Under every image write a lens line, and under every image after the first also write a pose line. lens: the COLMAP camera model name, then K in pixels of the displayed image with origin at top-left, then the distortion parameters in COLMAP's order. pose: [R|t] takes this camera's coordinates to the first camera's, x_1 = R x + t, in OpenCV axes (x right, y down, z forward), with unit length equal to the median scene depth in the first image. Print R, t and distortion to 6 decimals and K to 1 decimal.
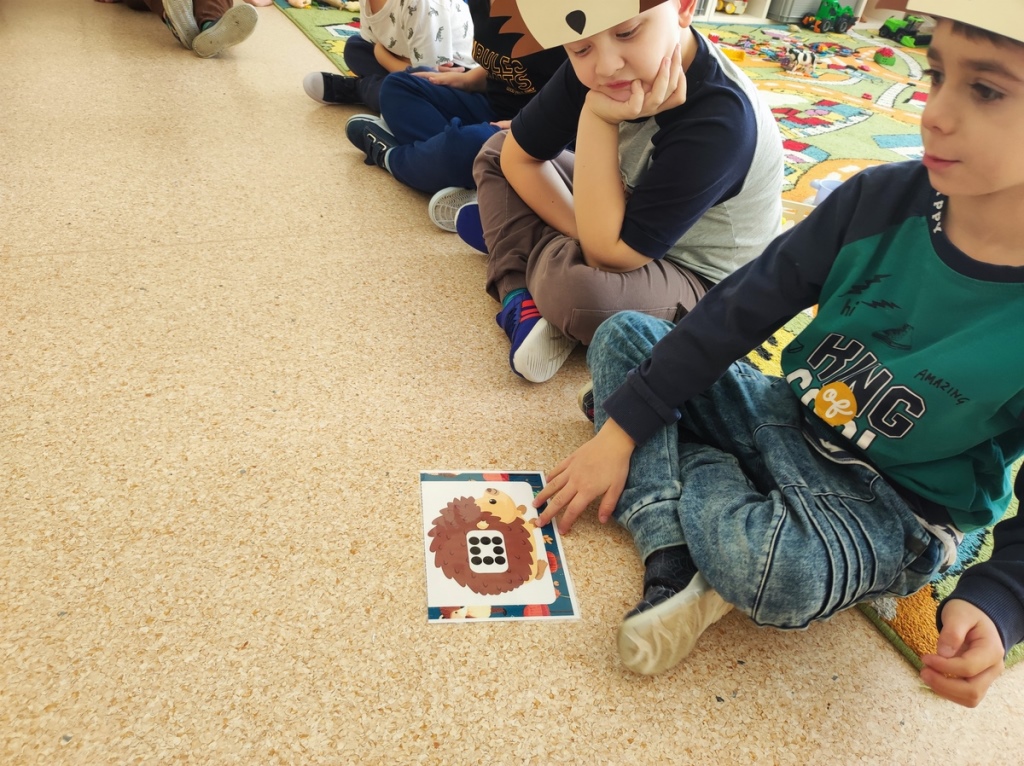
lens RADIAL K [[754.1, 0, 508.6], [0, 754.1, 383.8], [0, 0, 1]] dist [0.018843, -0.011916]
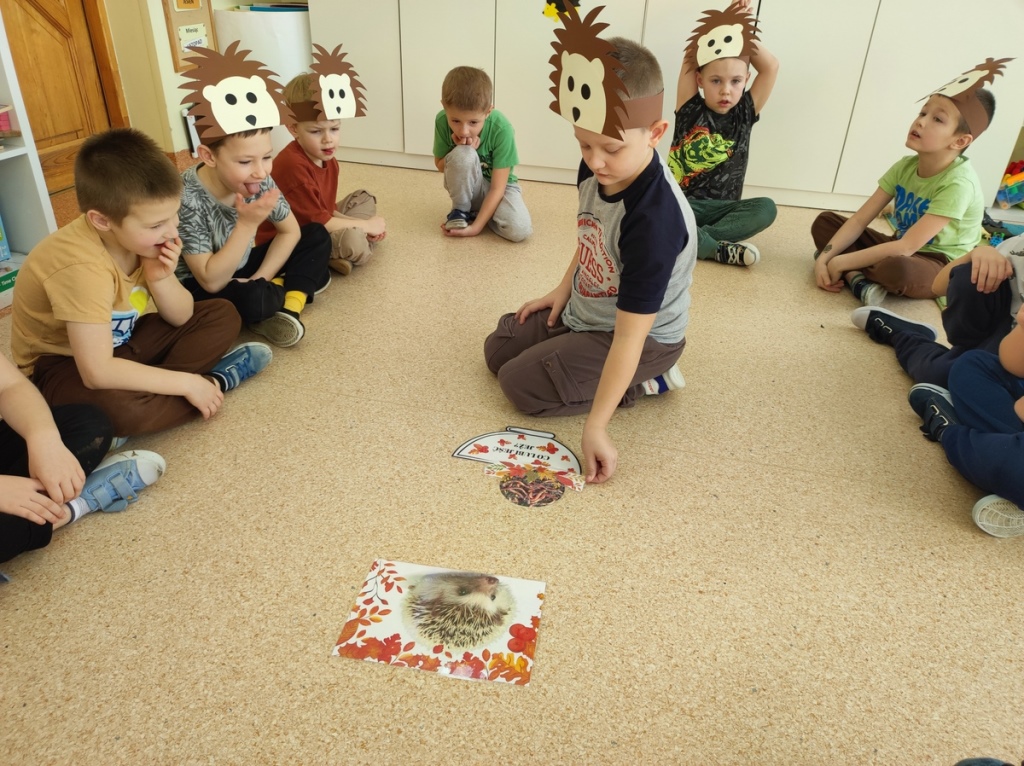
lens RADIAL K [[754.1, 0, 508.7], [0, 754.1, 381.2], [0, 0, 1]] dist [0.018843, -0.011916]
pose [[0.755368, 0.224999, -0.615463, -0.001271], [-0.322414, 0.945270, -0.050135, -0.136523], [0.570499, 0.236305, 0.786569, -0.268921]]
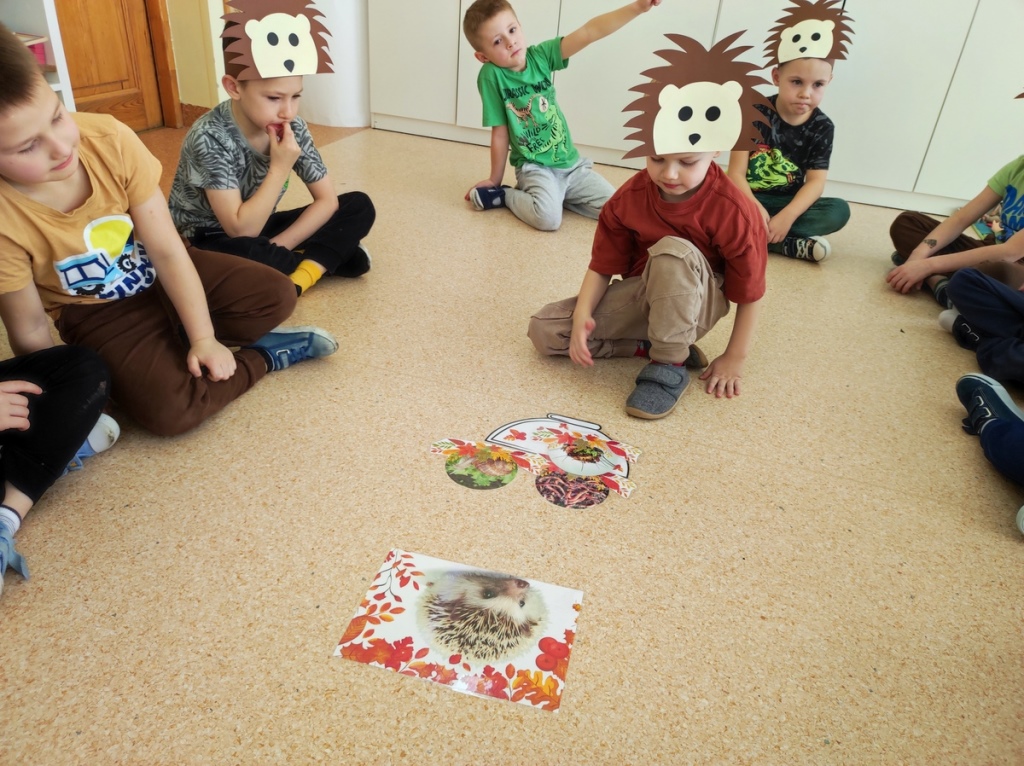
lens RADIAL K [[754.1, 0, 510.7], [0, 754.1, 380.7], [0, 0, 1]] dist [0.018843, -0.011916]
pose [[0.710185, 0.280180, -0.645860, -0.097098], [-0.390905, 0.919916, -0.030769, -0.111253], [0.585517, 0.274322, 0.762835, -0.156589]]
